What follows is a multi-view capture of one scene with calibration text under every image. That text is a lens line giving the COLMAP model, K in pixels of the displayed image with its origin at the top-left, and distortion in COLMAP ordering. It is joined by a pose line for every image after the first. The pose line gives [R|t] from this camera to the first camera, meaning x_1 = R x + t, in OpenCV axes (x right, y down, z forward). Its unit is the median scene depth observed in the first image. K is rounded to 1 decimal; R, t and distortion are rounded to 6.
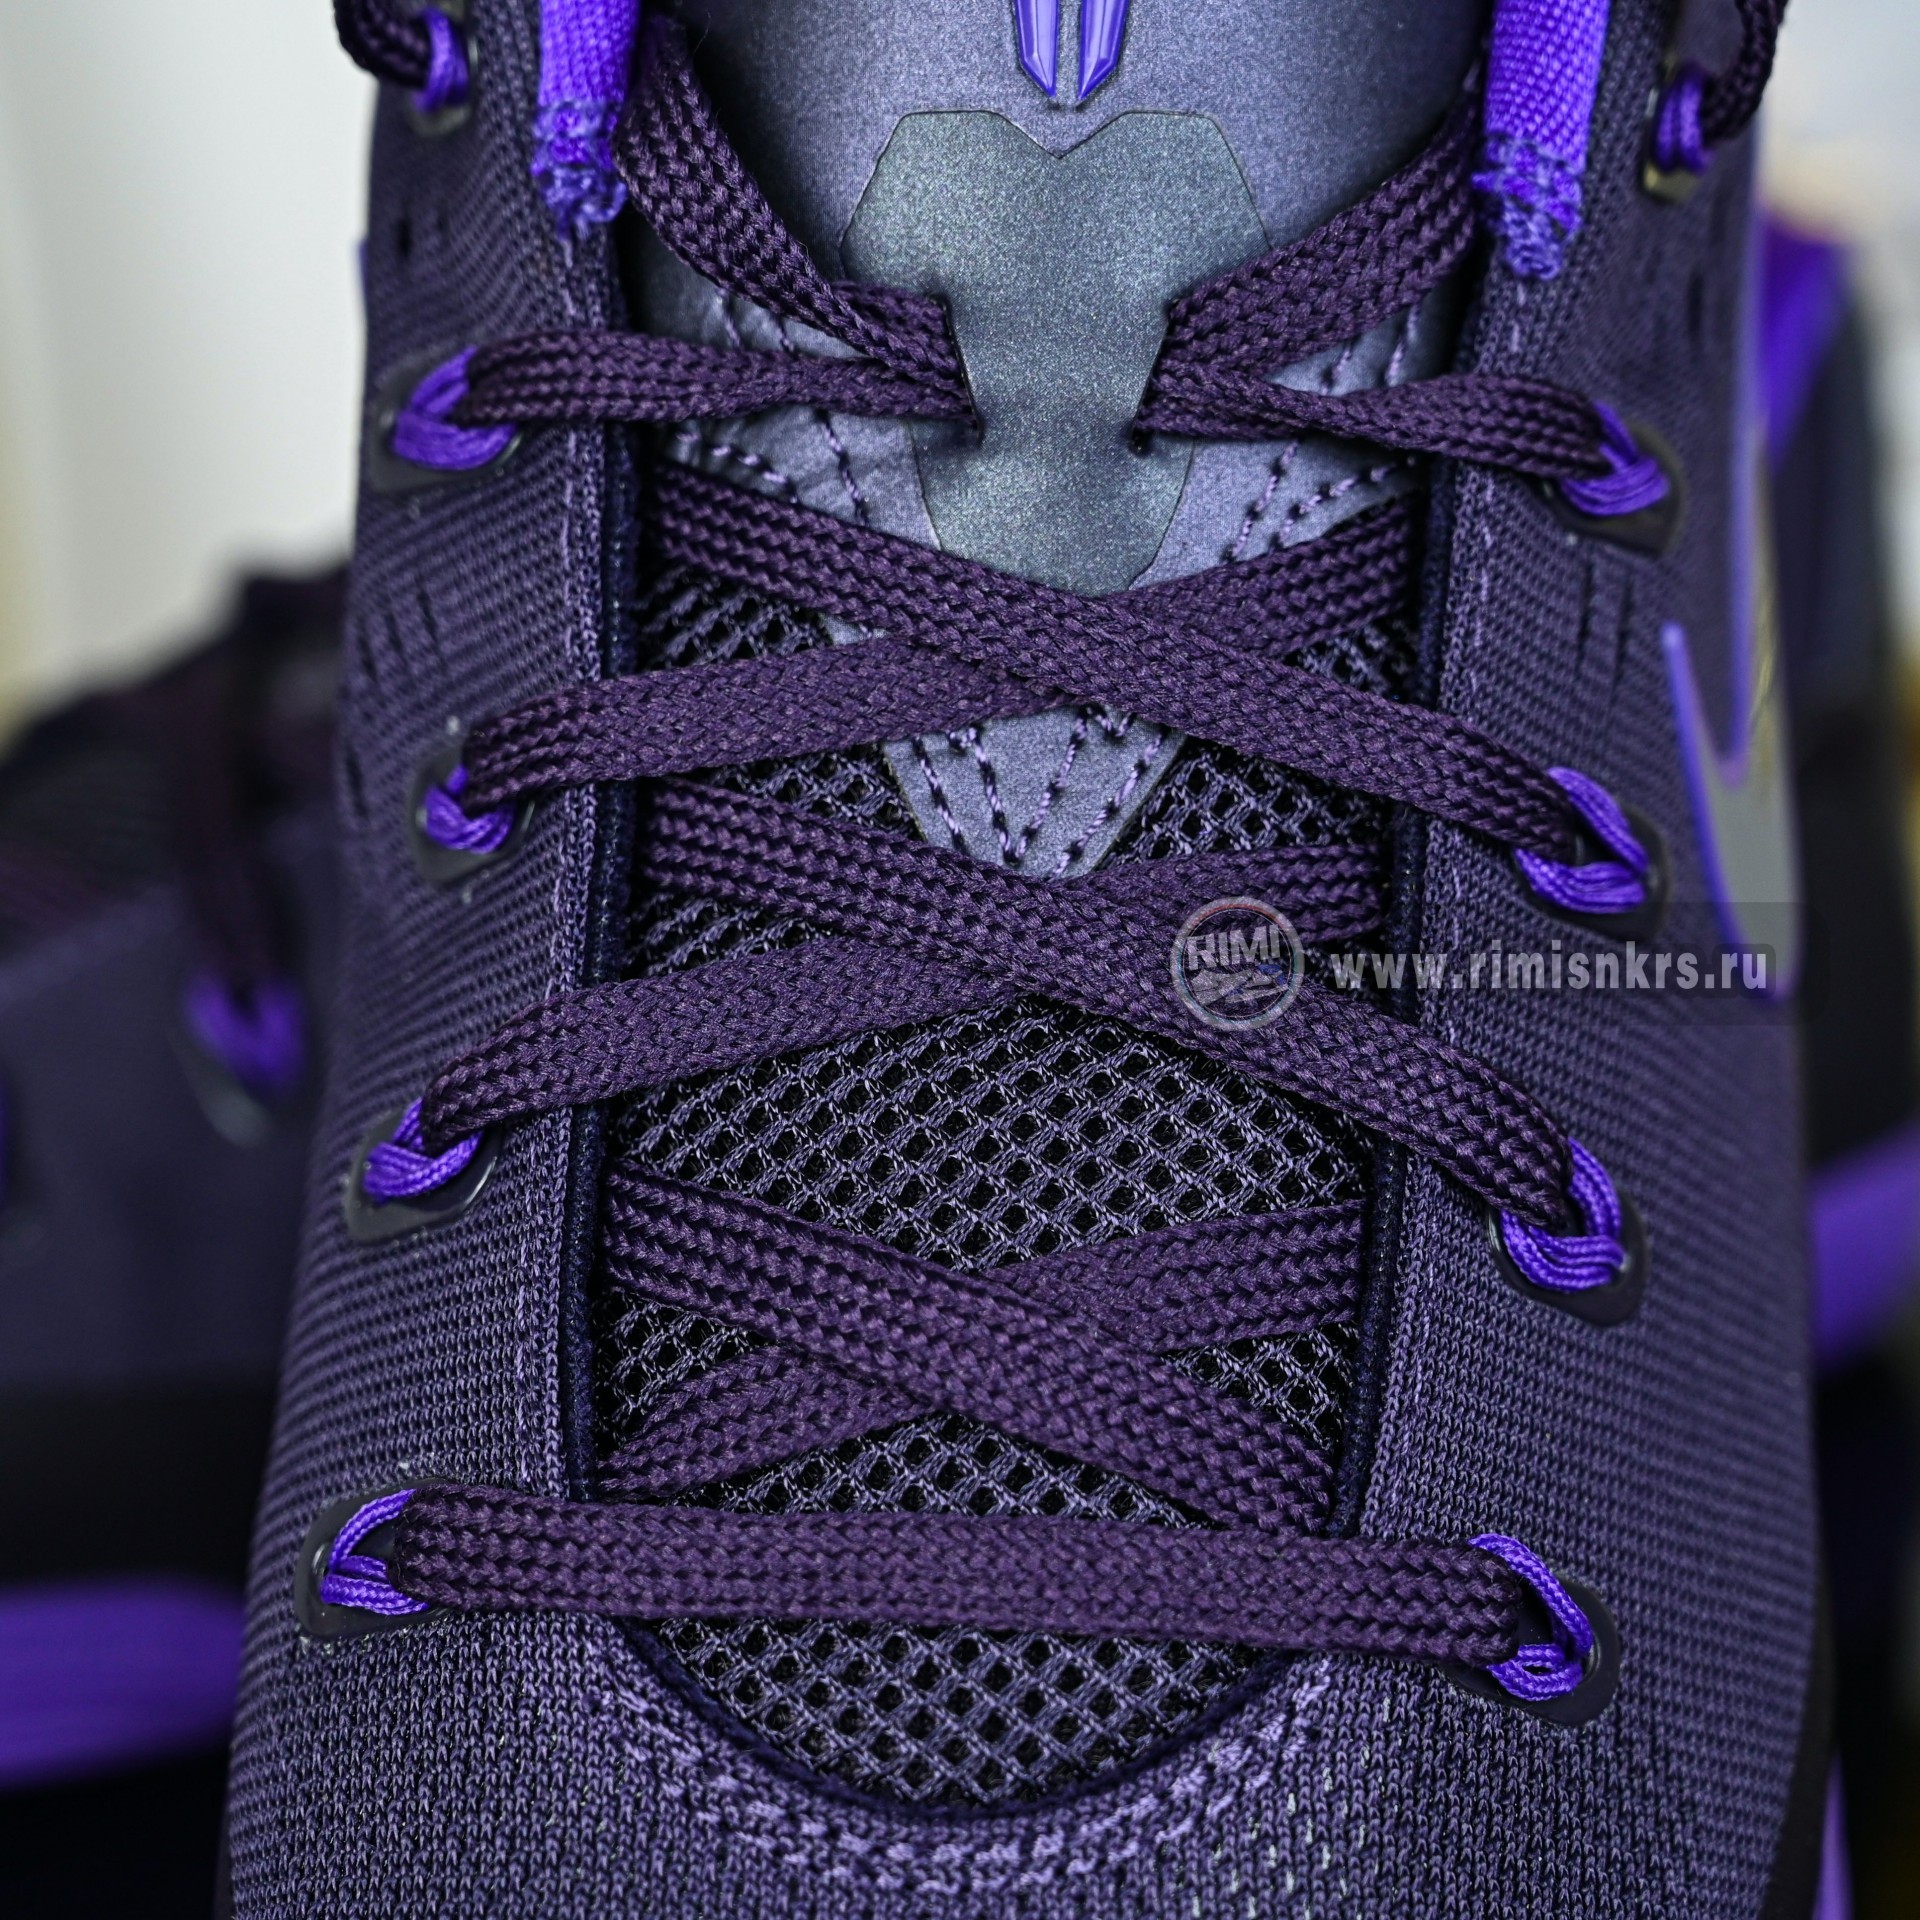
lens RADIAL K [[5054.9, 0, 957.4], [0, 5054.9, 962.2], [0, 0, 1]] dist [-0.003586, 0.000000]
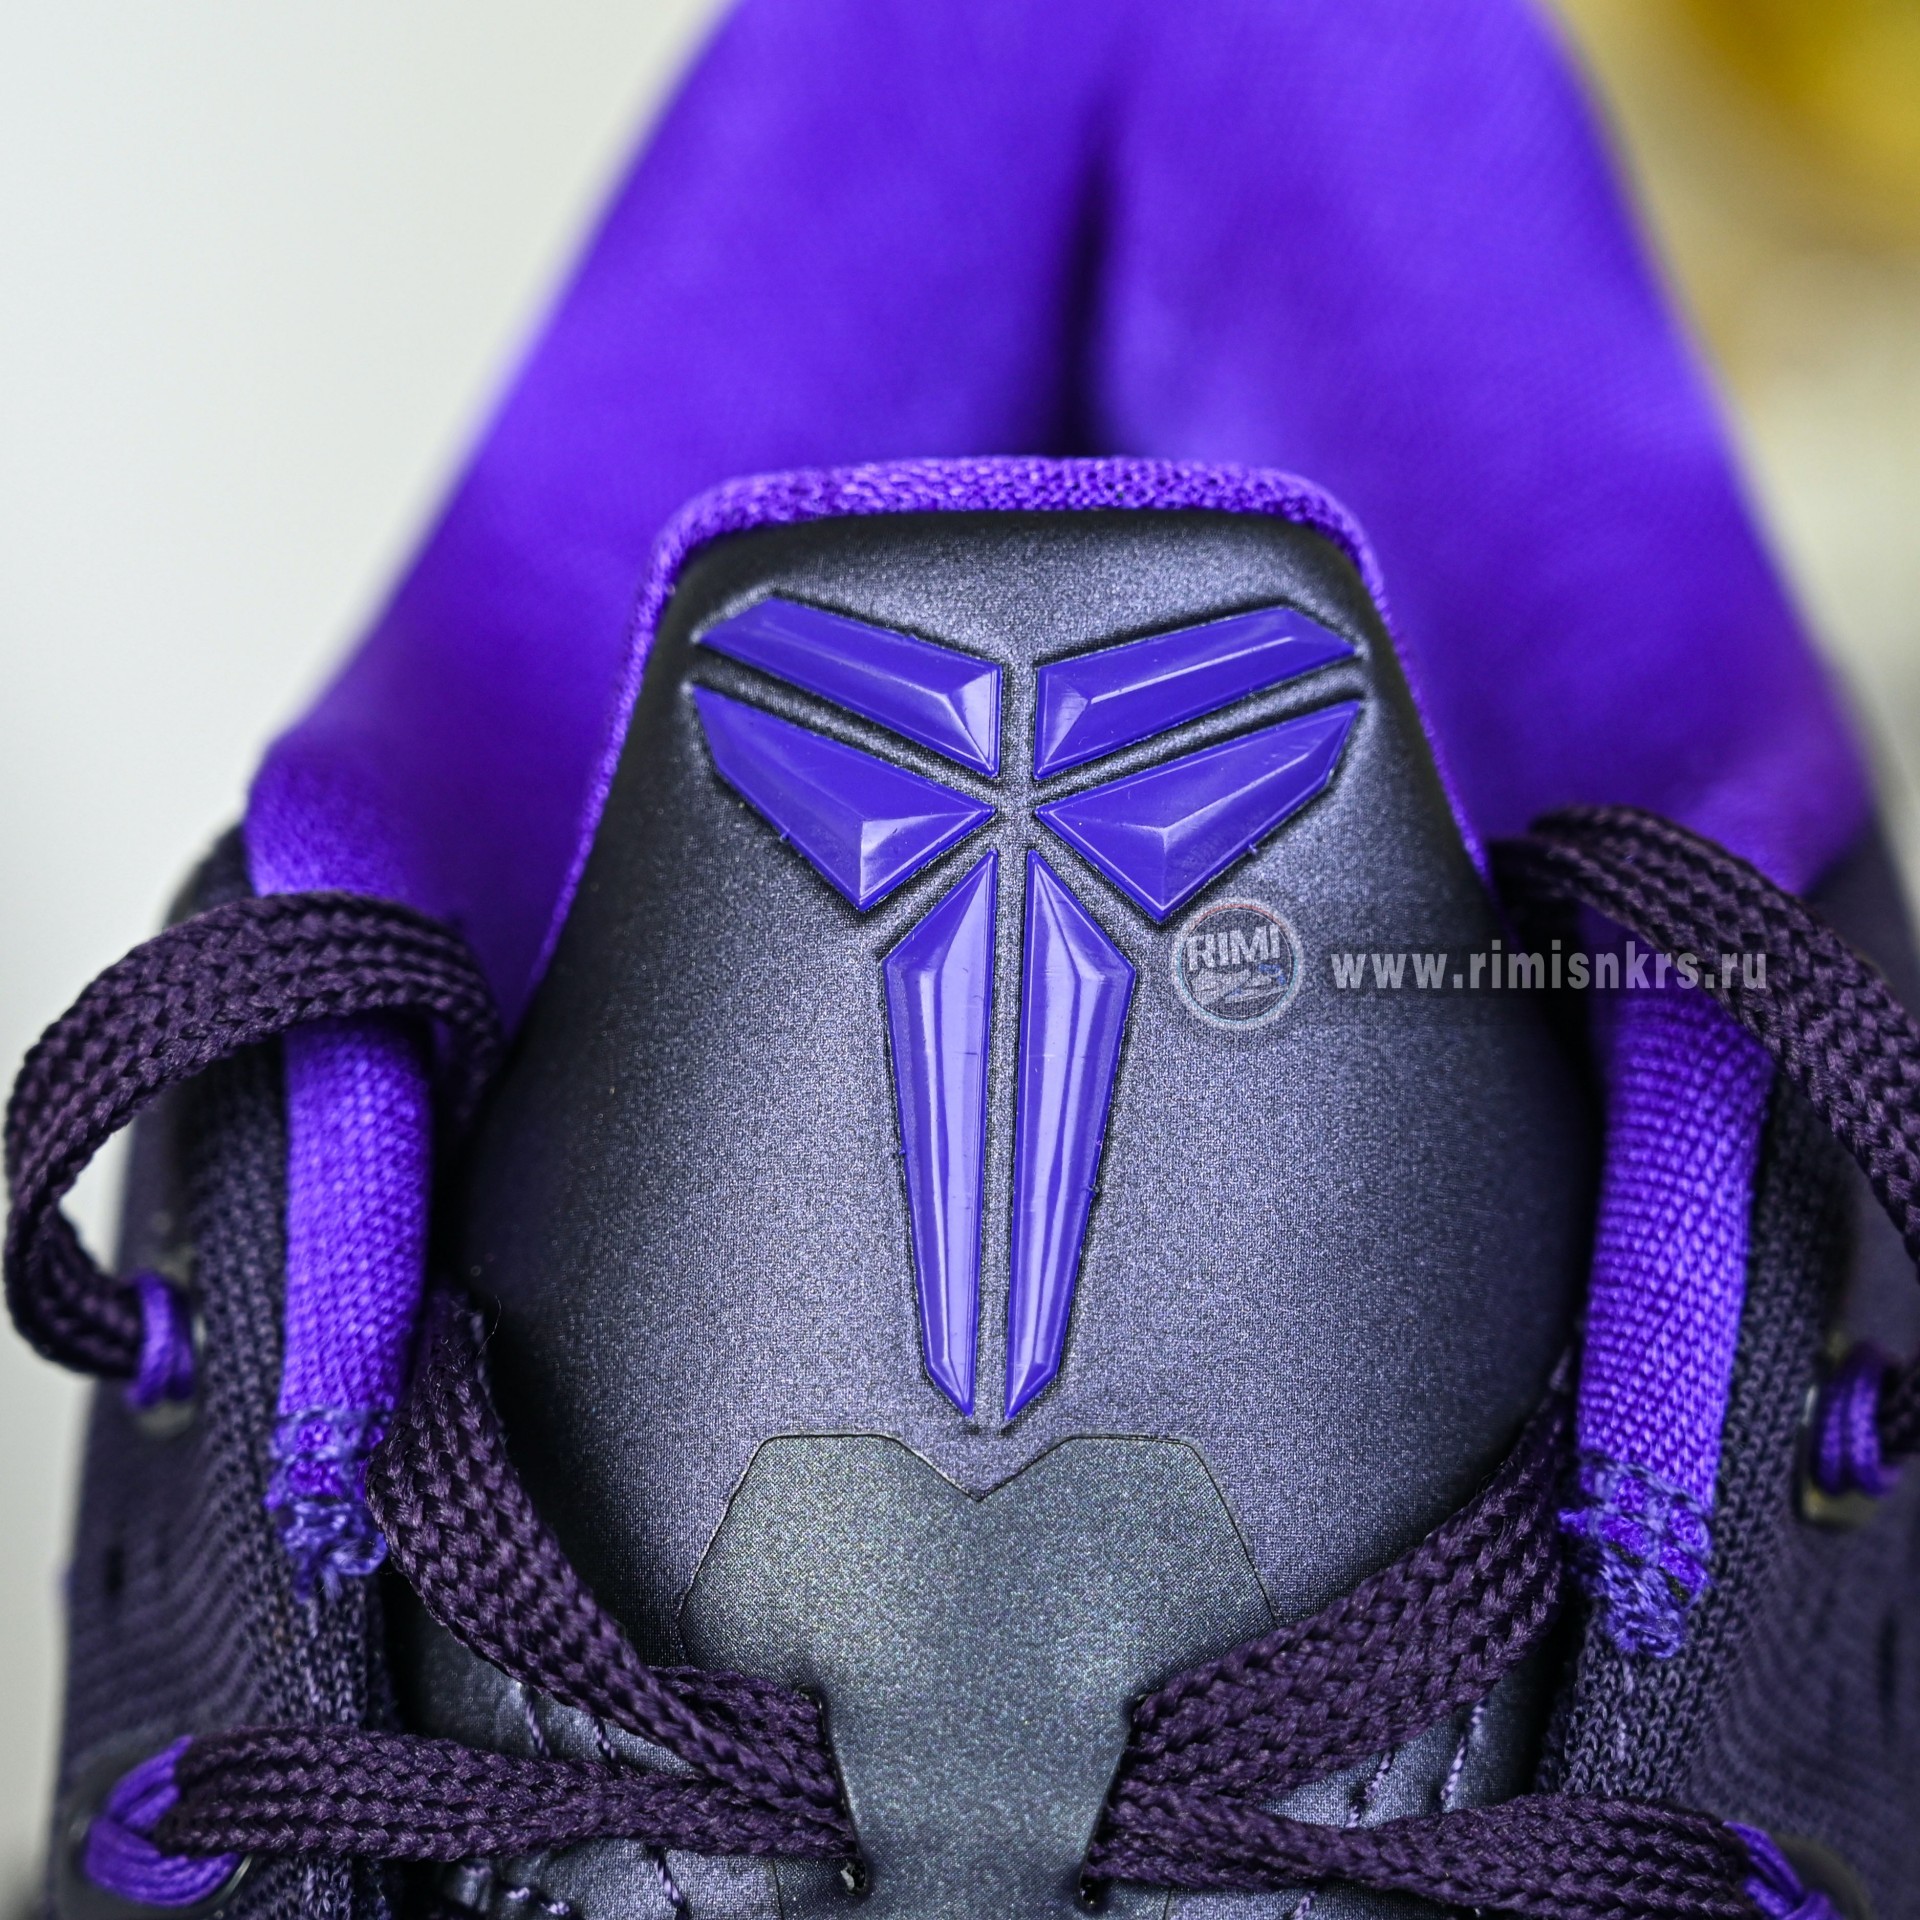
lens RADIAL K [[6188.8, 0, 960.4], [0, 6188.8, 959.6], [0, 0, 1]] dist [0.023311, 0.000000]
pose [[0.999626, -0.001172, -0.027319, 0.041348], [-0.004068, 0.981590, -0.190956, -0.065052], [0.027040, 0.190995, 0.981218, 0.114480]]
